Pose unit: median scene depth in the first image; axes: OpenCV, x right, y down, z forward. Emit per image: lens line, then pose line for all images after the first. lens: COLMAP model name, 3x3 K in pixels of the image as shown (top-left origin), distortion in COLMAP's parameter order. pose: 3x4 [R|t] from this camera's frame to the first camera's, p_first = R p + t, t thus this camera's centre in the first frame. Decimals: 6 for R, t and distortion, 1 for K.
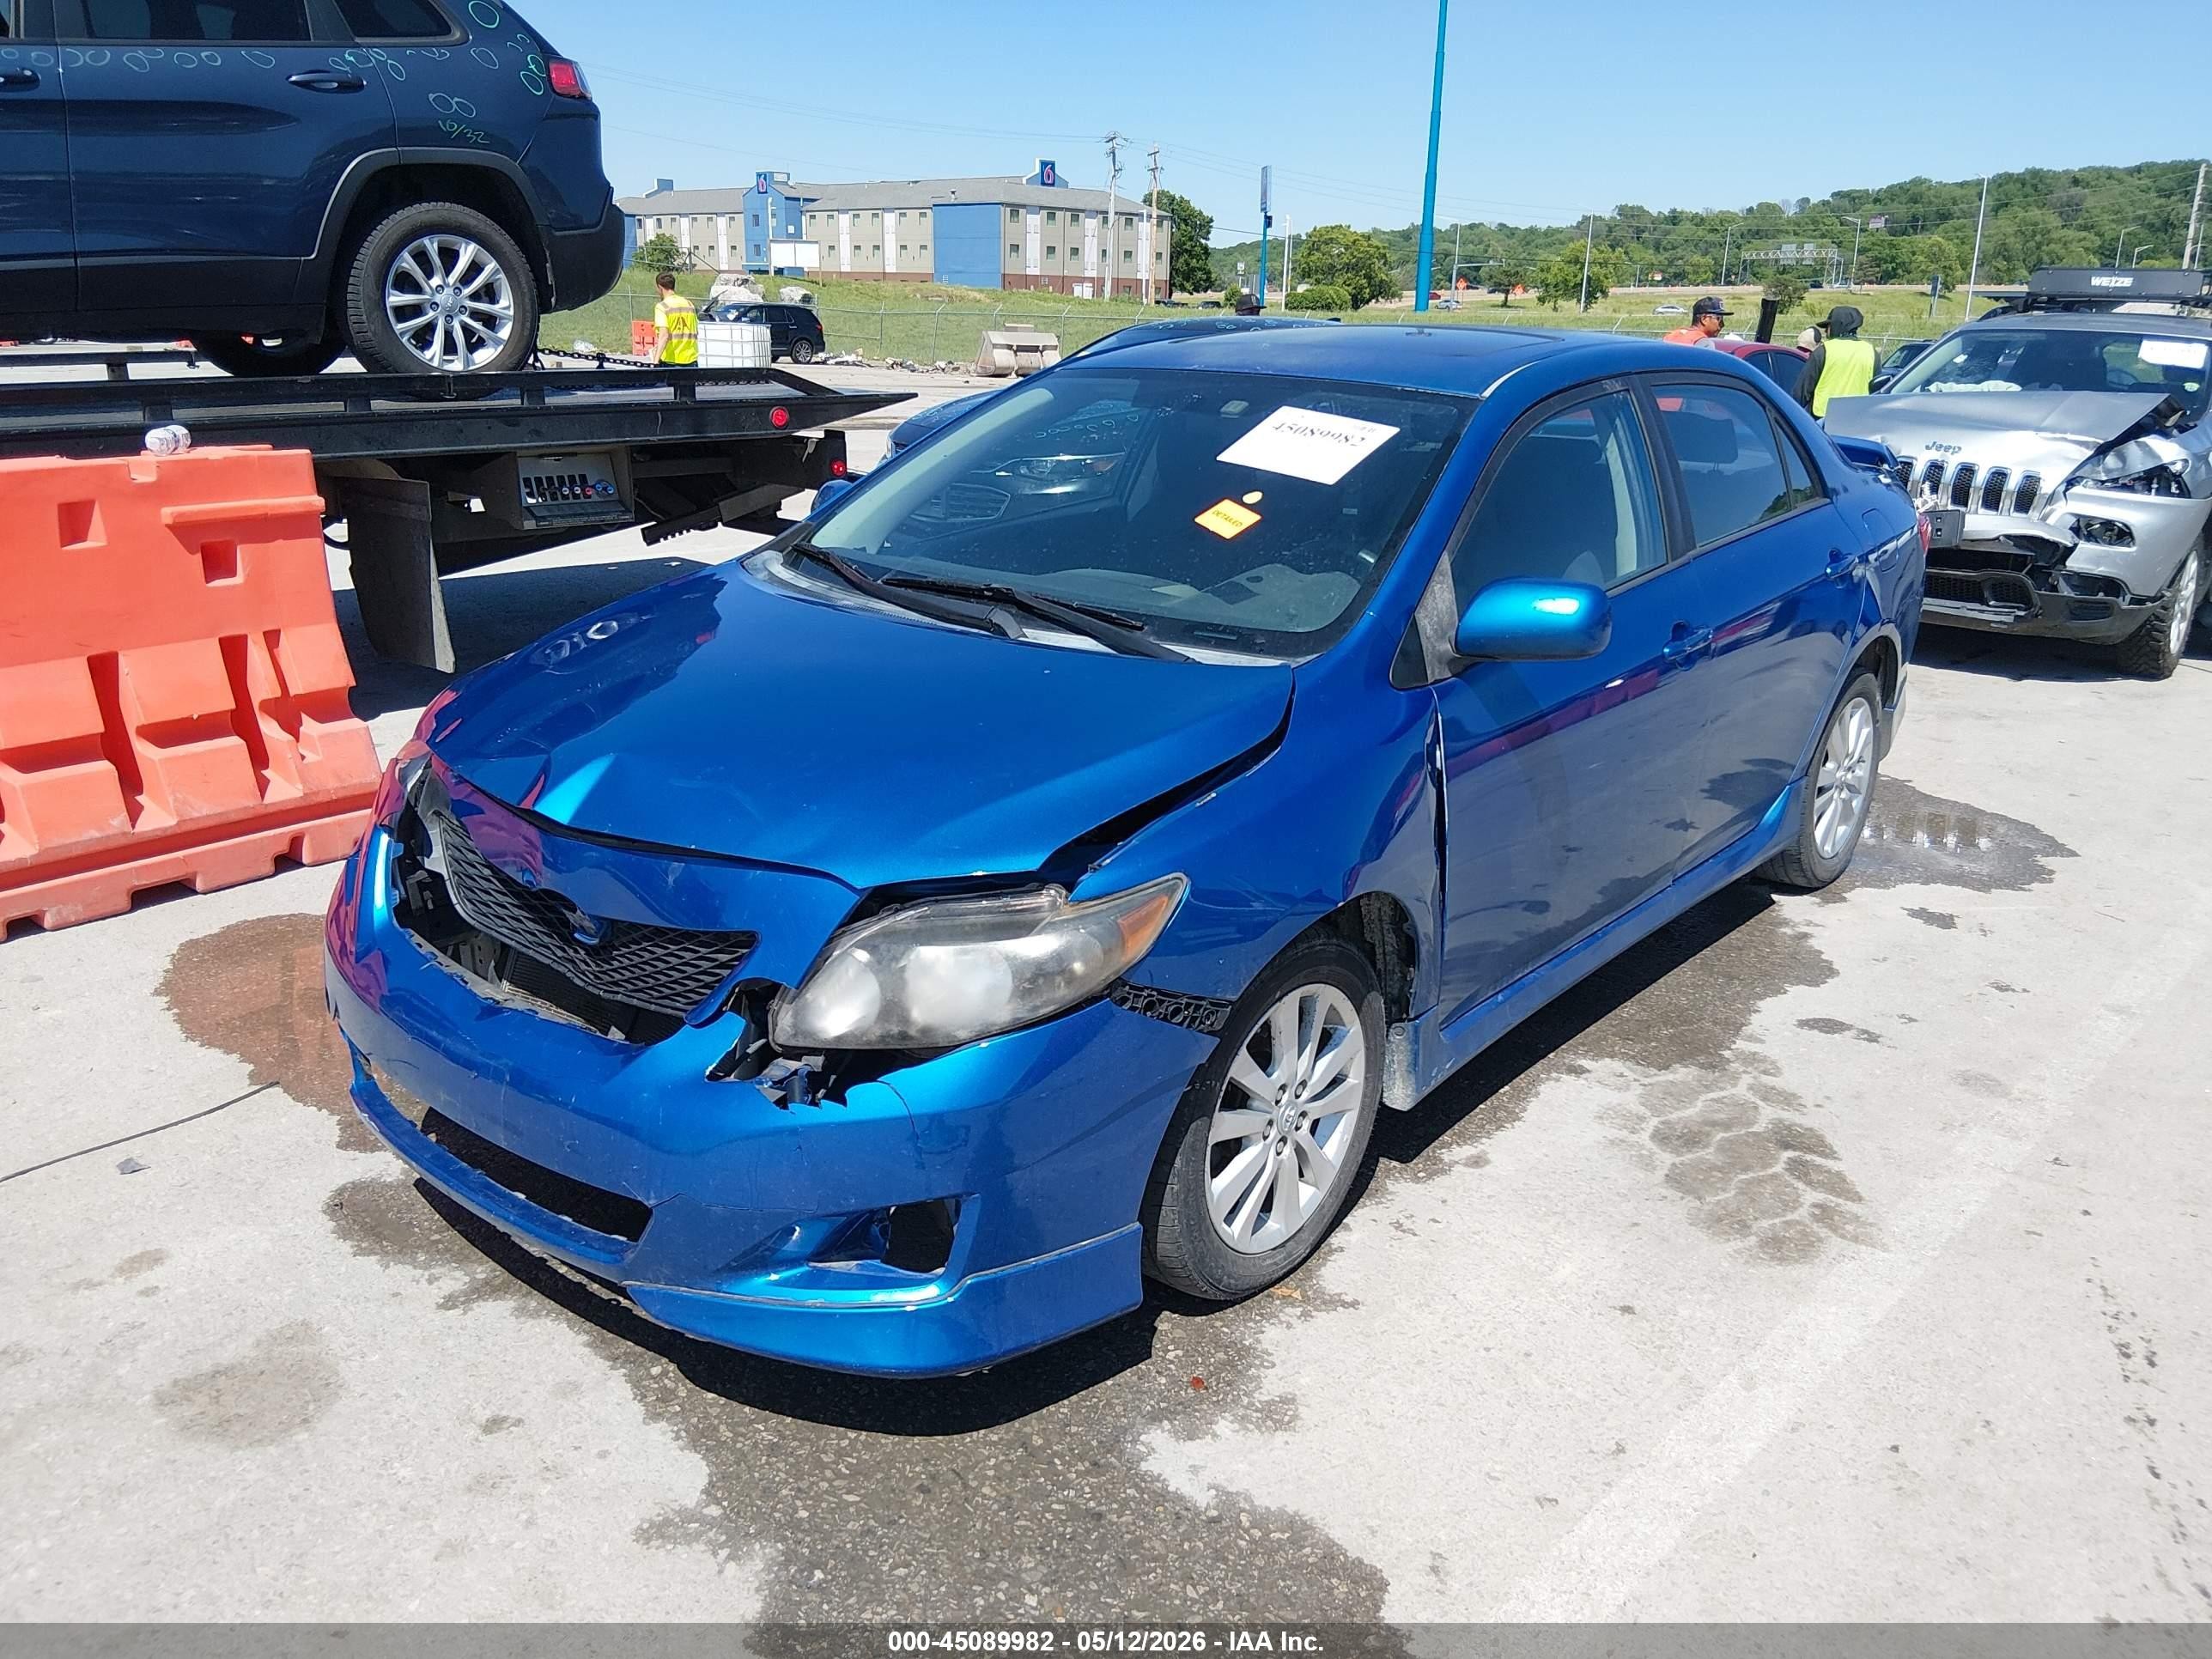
lens RADIAL K [[1707.6, 0, 1114.2], [0, 1707.6, 824.7], [0, 0, 1]] dist [0.042784, -0.088001]
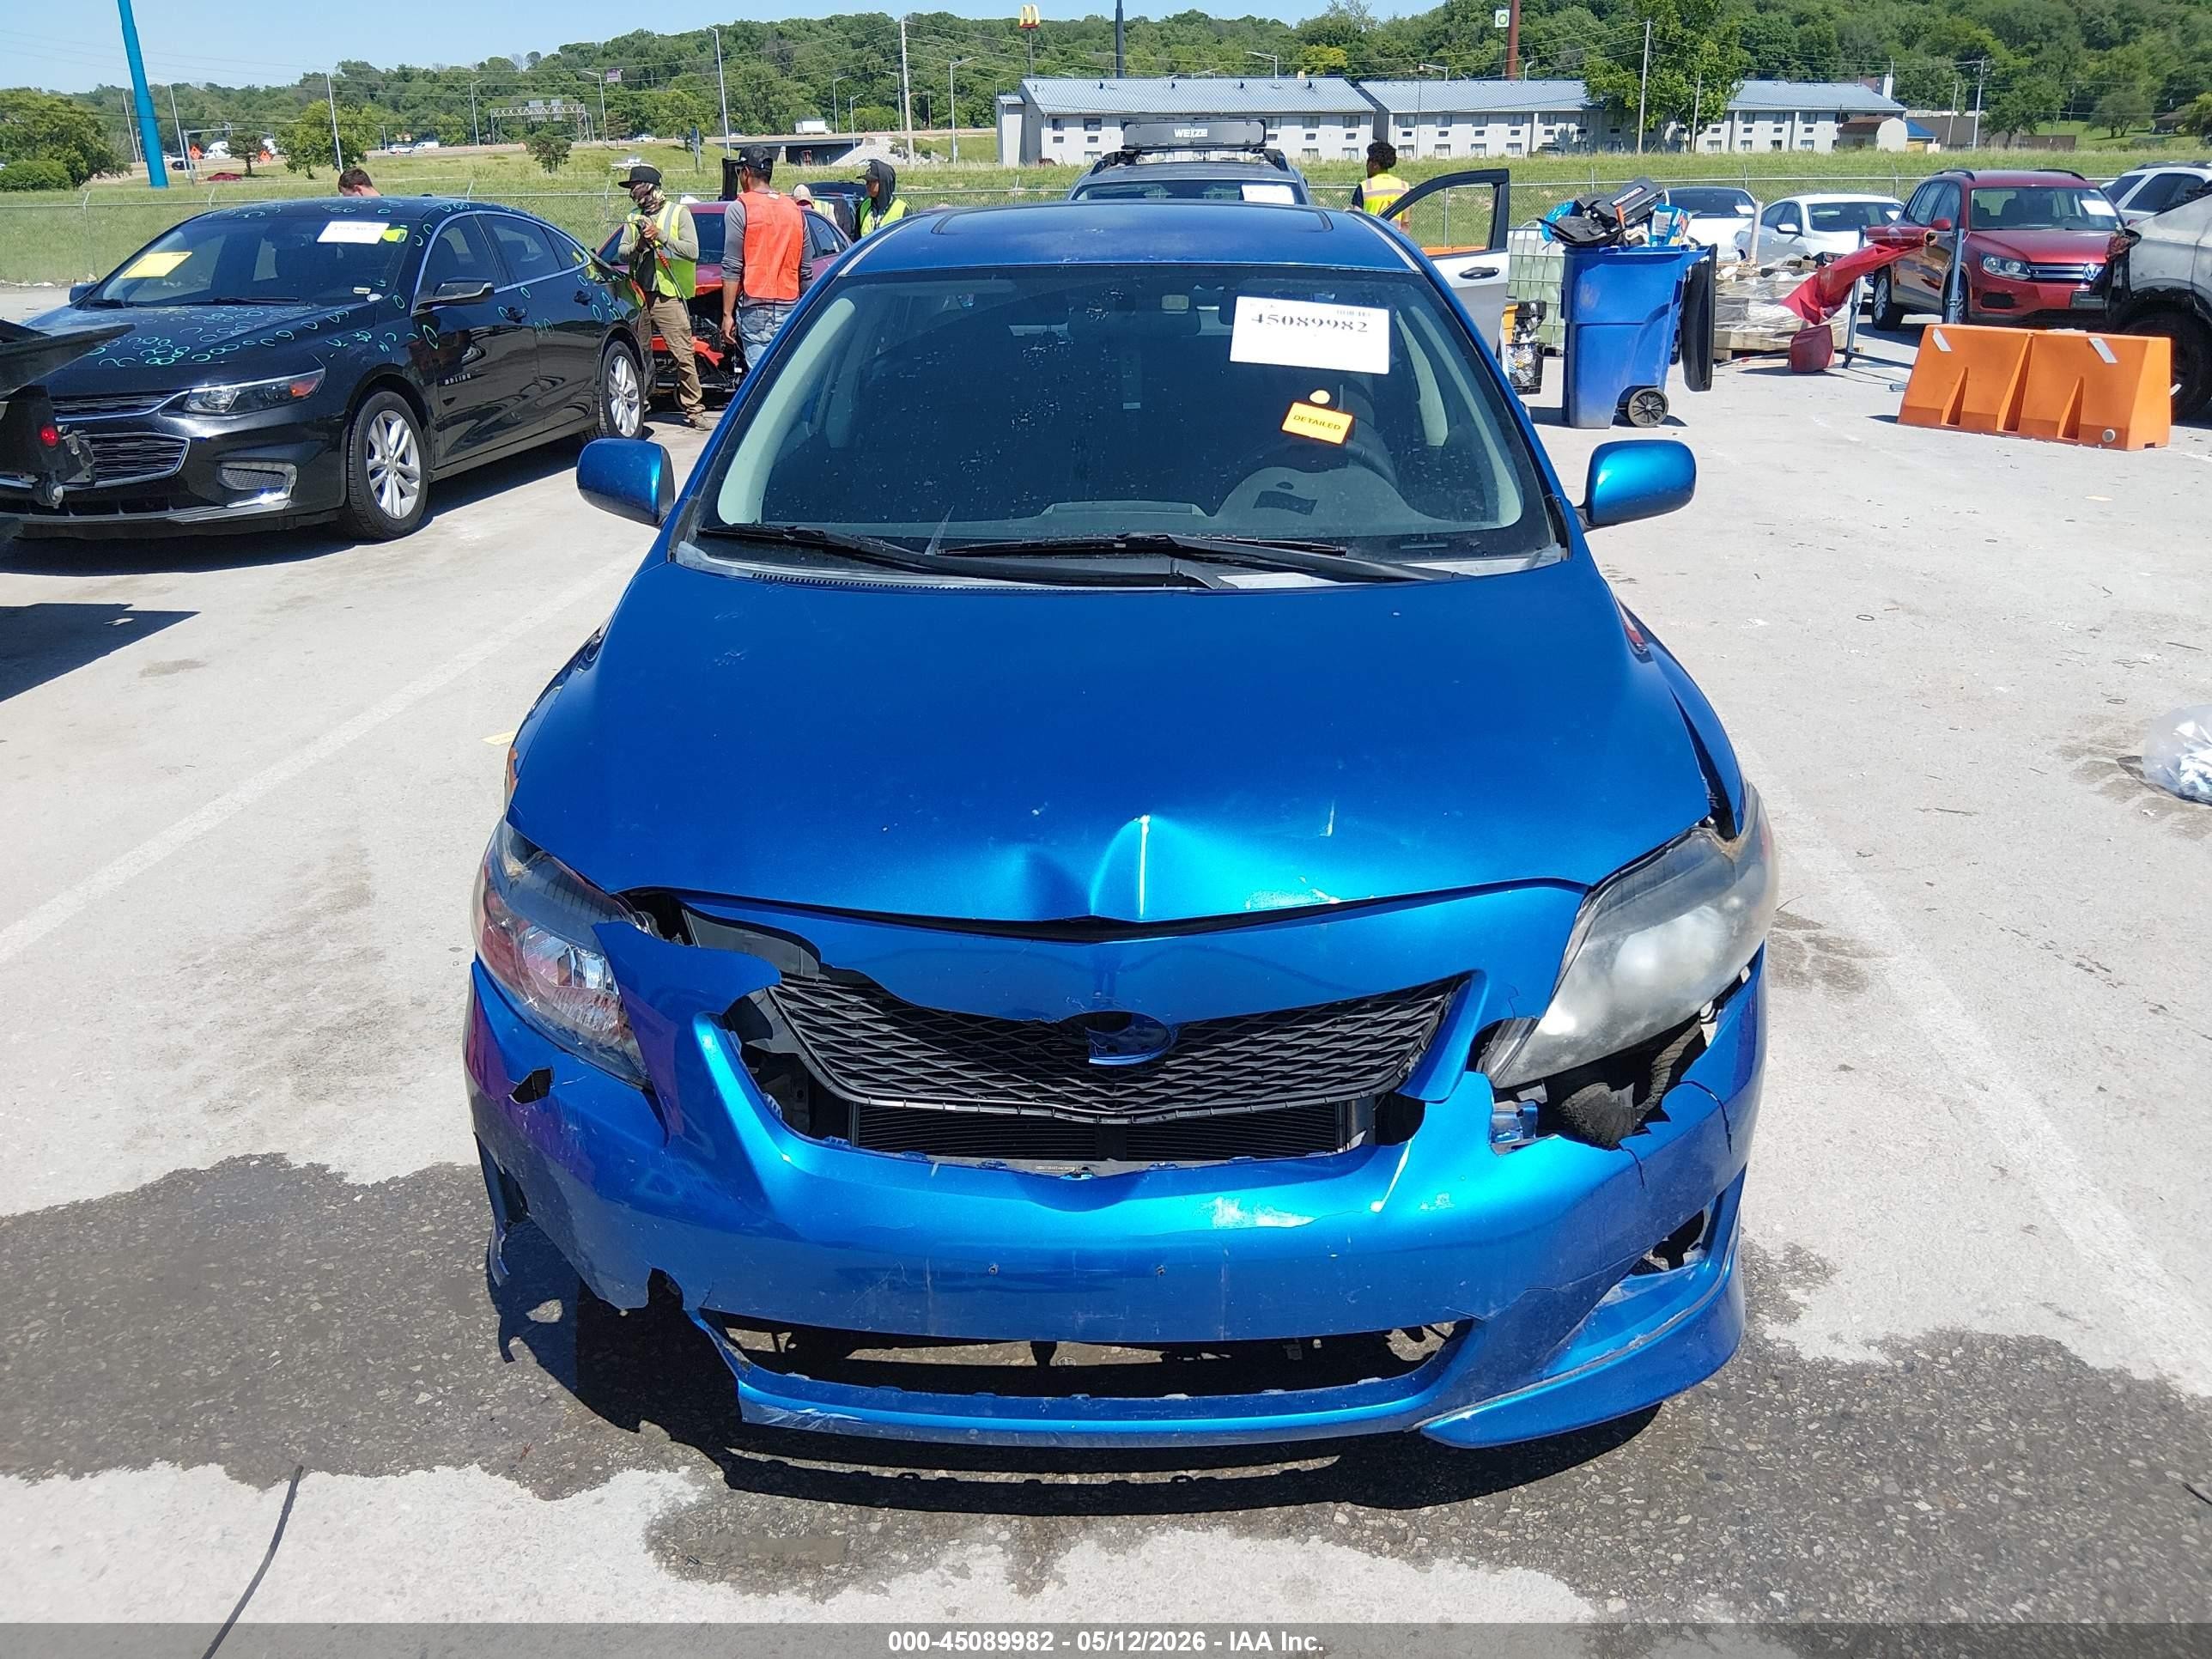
lens RADIAL K [[1707.6, 0, 1112.1], [0, 1707.6, 820.0], [0, 0, 1]] dist [0.042784, -0.088001]
pose [[0.779875, -0.253179, 0.572447, -0.547021], [0.211886, 0.967335, 0.139165, -0.111046], [-0.588981, 0.012762, 0.808046, 0.282911]]
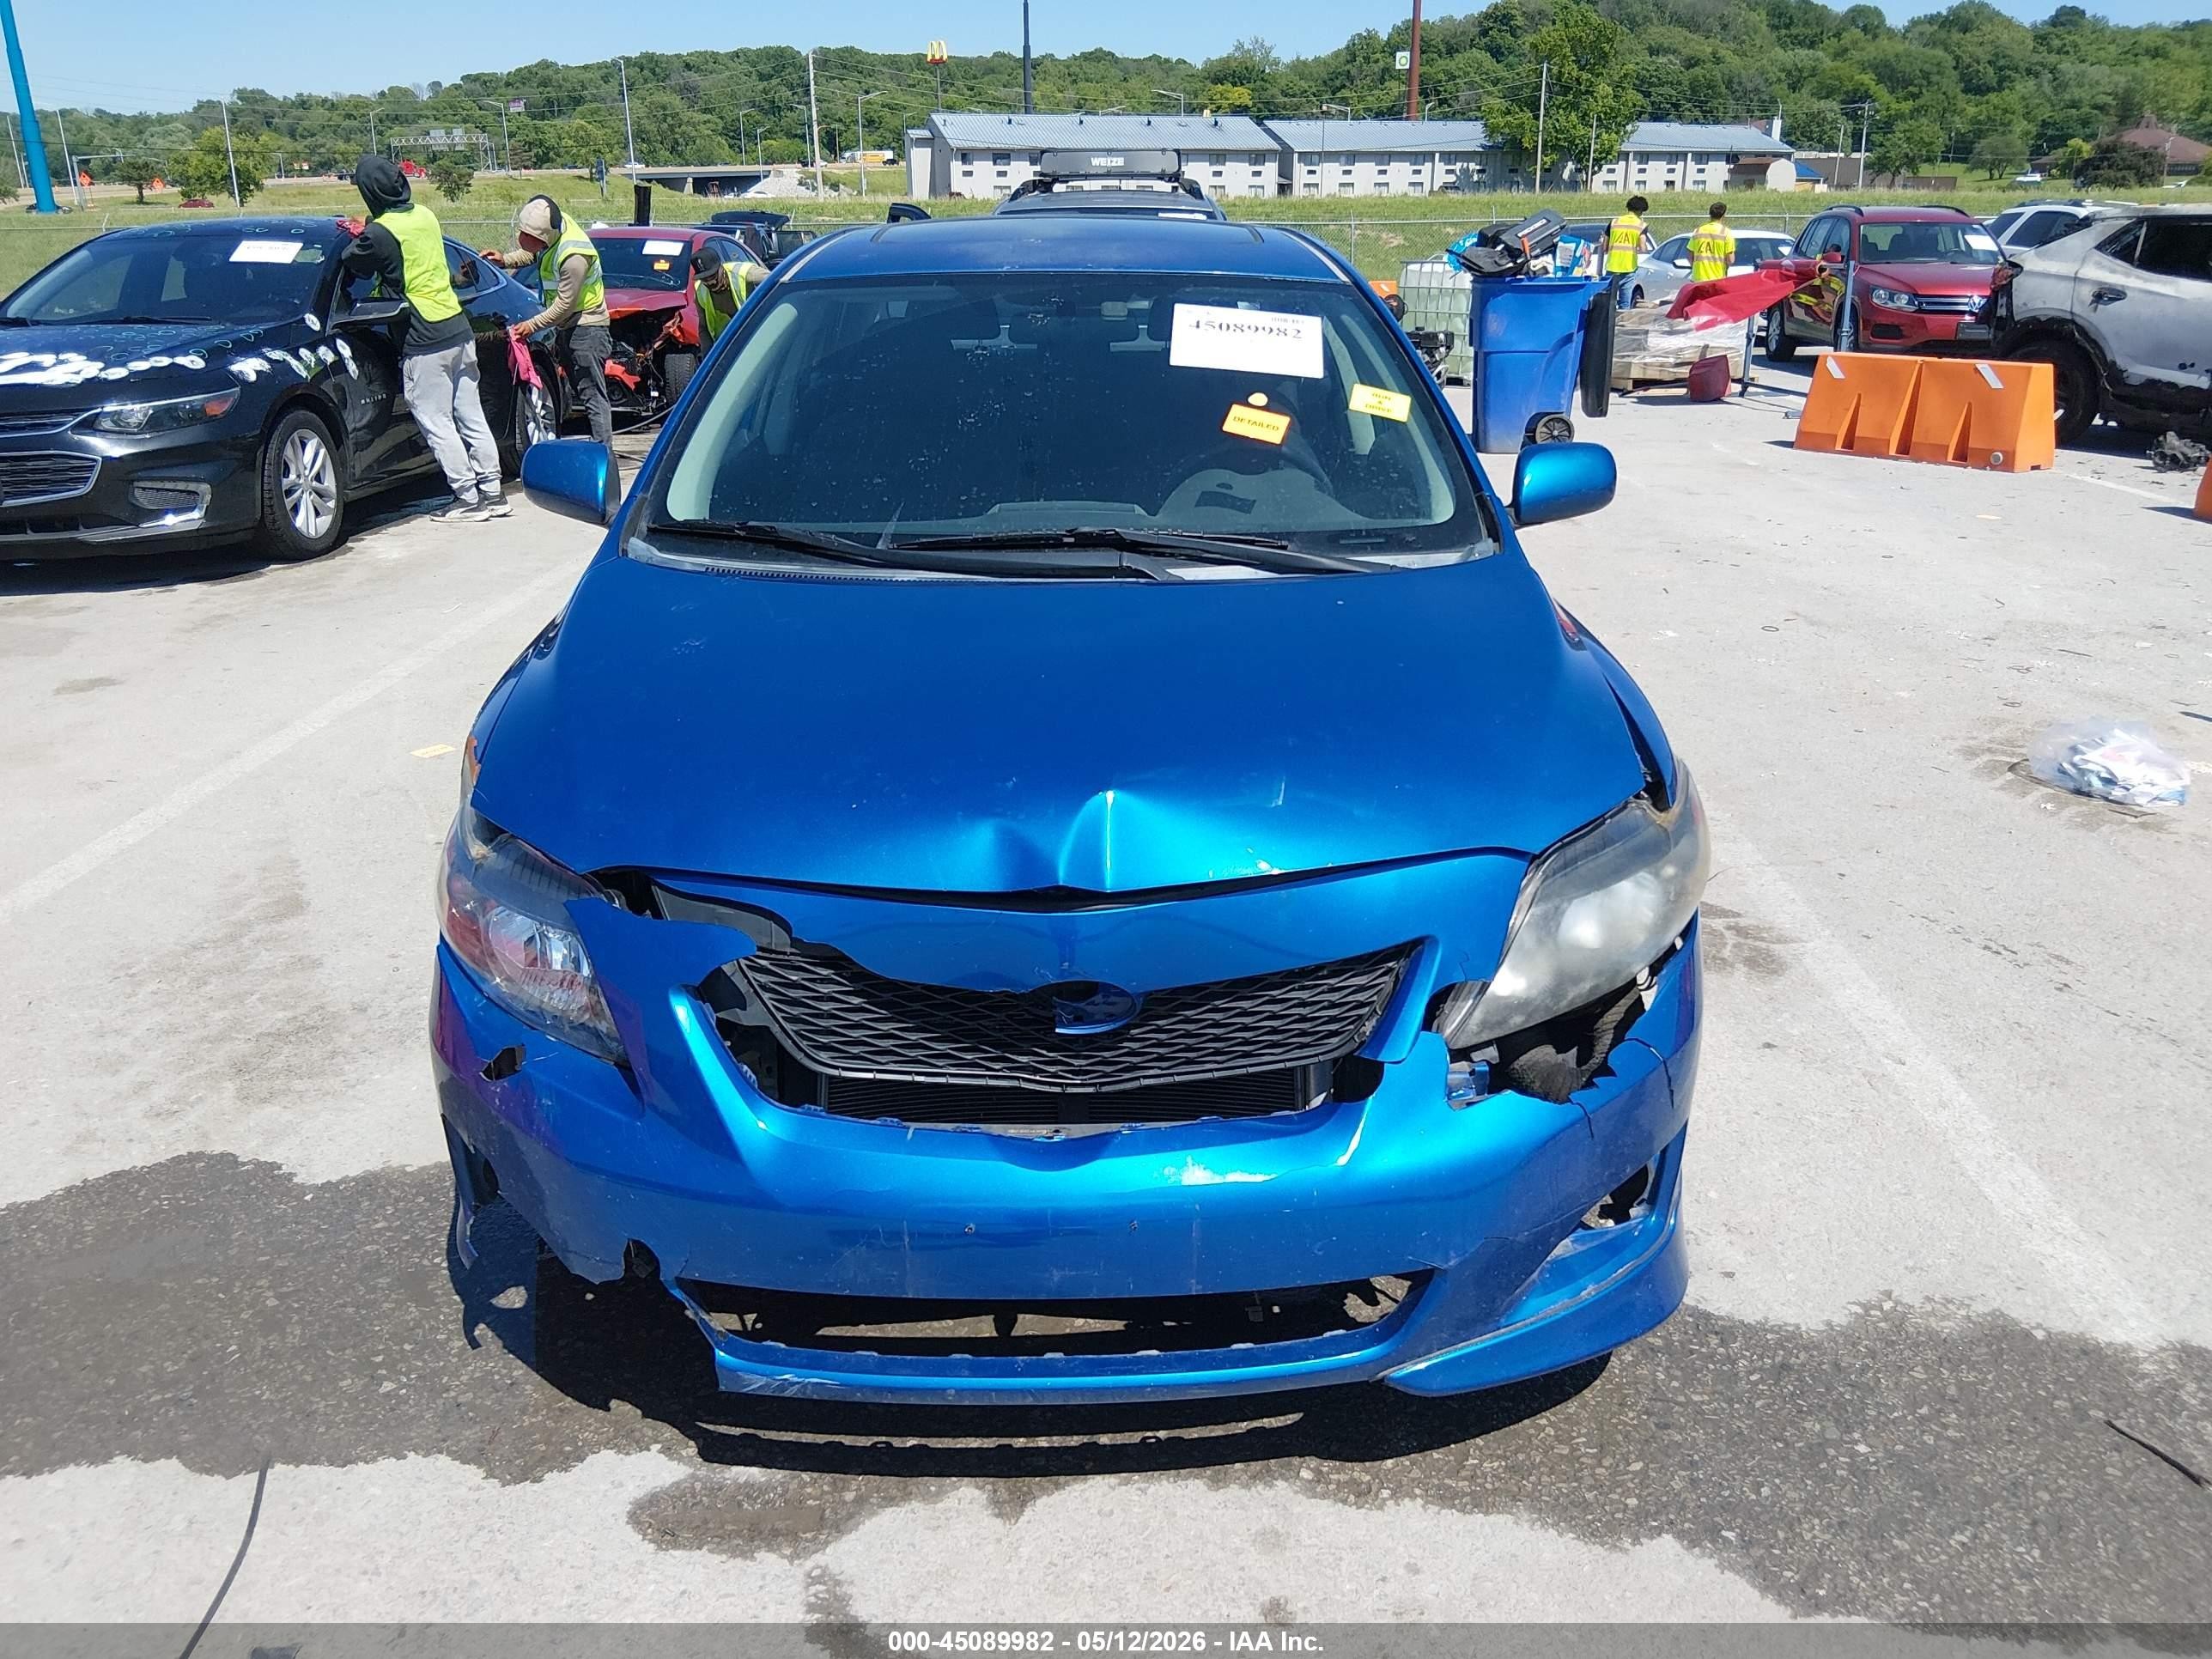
lens RADIAL K [[1707.6, 0, 1115.6], [0, 1707.6, 821.6], [0, 0, 1]] dist [0.042784, -0.088001]
pose [[0.746435, -0.251353, 0.616163, -0.574978], [0.215602, 0.967324, 0.133418, -0.096855], [-0.629564, 0.033259, 0.776236, 0.281593]]
